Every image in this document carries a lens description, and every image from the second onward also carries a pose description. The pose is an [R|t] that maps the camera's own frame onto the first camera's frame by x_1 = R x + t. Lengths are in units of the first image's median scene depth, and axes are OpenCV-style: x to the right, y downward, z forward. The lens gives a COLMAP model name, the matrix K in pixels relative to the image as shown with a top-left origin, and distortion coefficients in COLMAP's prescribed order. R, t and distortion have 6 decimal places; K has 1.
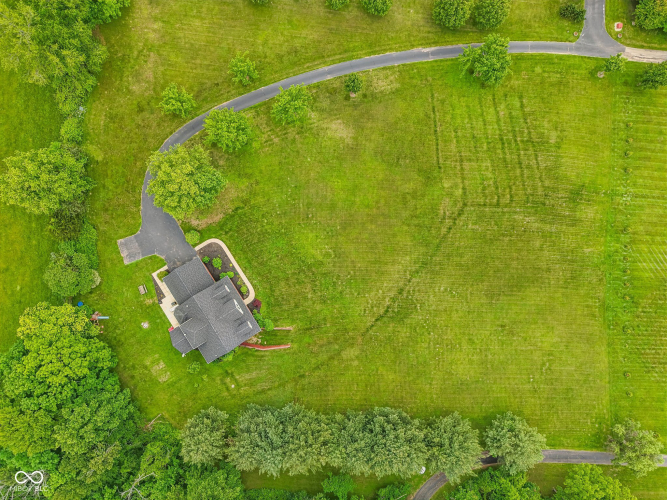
lens RADIAL K [[451.5, 0, 329.5], [0, 451.5, 250.4], [0, 0, 1]] dist [0.017498, -0.014894]
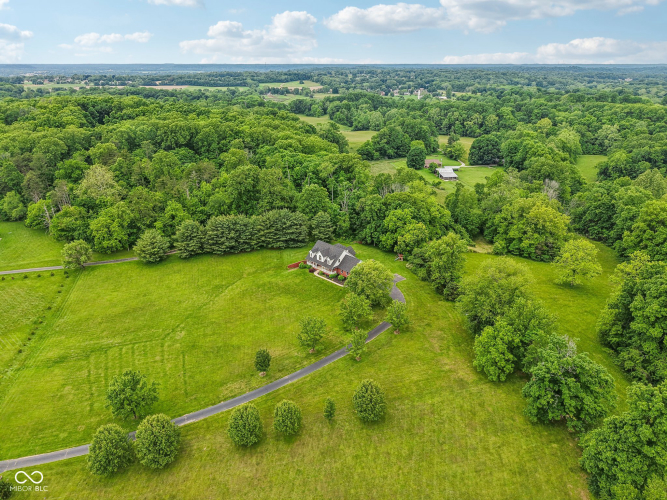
lens RADIAL K [[451.5, 0, 331.7], [0, 451.5, 248.6], [0, 0, 1]] dist [0.017498, -0.014894]
pose [[-0.972811, 0.074117, -0.219421, 0.111515], [-0.230998, -0.378821, 0.896178, -1.293638], [-0.016699, 0.922497, 0.385642, 0.307109]]
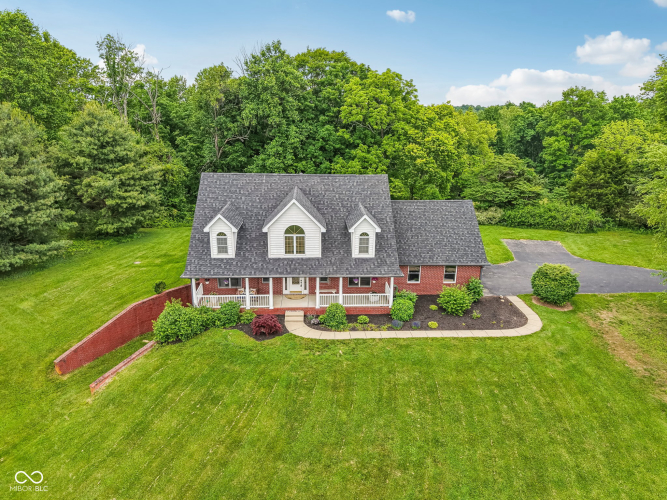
lens RADIAL K [[451.5, 0, 334.9], [0, 451.5, 255.1], [0, 0, 1]] dist [0.017498, -0.014894]
pose [[-0.480856, 0.249472, -0.840560, 0.034575], [-0.876362, -0.167030, 0.451764, -0.032859], [-0.027696, 0.953868, 0.298945, 0.870103]]
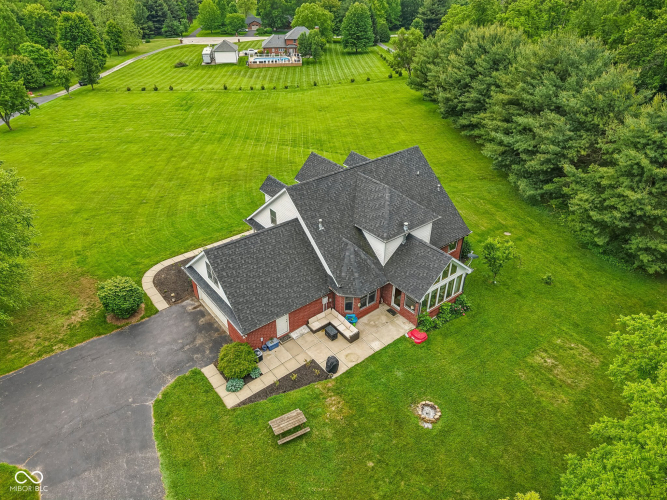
lens RADIAL K [[451.5, 0, 333.8], [0, 451.5, 246.4], [0, 0, 1]] dist [0.017498, -0.014894]
pose [[-0.118998, -0.548814, 0.827432, -0.558329], [0.992894, -0.066568, 0.098641, 0.091680], [0.000944, 0.833290, 0.552835, 0.772270]]
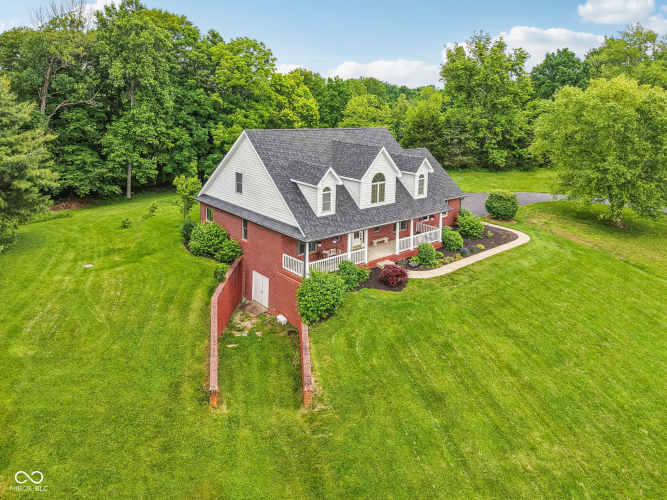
lens RADIAL K [[436.6, 0, 328.2], [0, 436.6, 246.9], [0, 0, 1]] dist [-0.003380, -0.001026]
pose [[0.141245, 0.304278, -0.942053, 0.063030], [-0.989571, 0.016229, -0.143128, 0.187242], [-0.028262, 0.952445, 0.303397, 0.900975]]
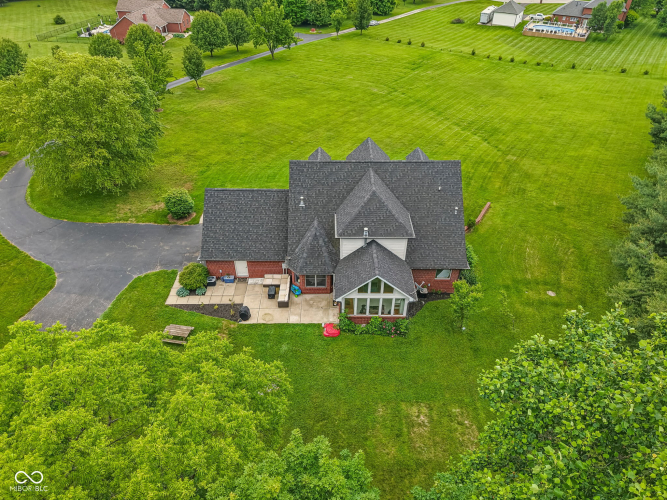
lens RADIAL K [[451.5, 0, 331.9], [0, 451.5, 249.7], [0, 0, 1]] dist [0.017498, -0.014894]
pose [[0.526056, -0.538989, 0.657842, -0.527292], [0.850374, 0.323065, -0.415323, 0.290119], [0.011329, 0.777895, 0.628293, 0.742905]]
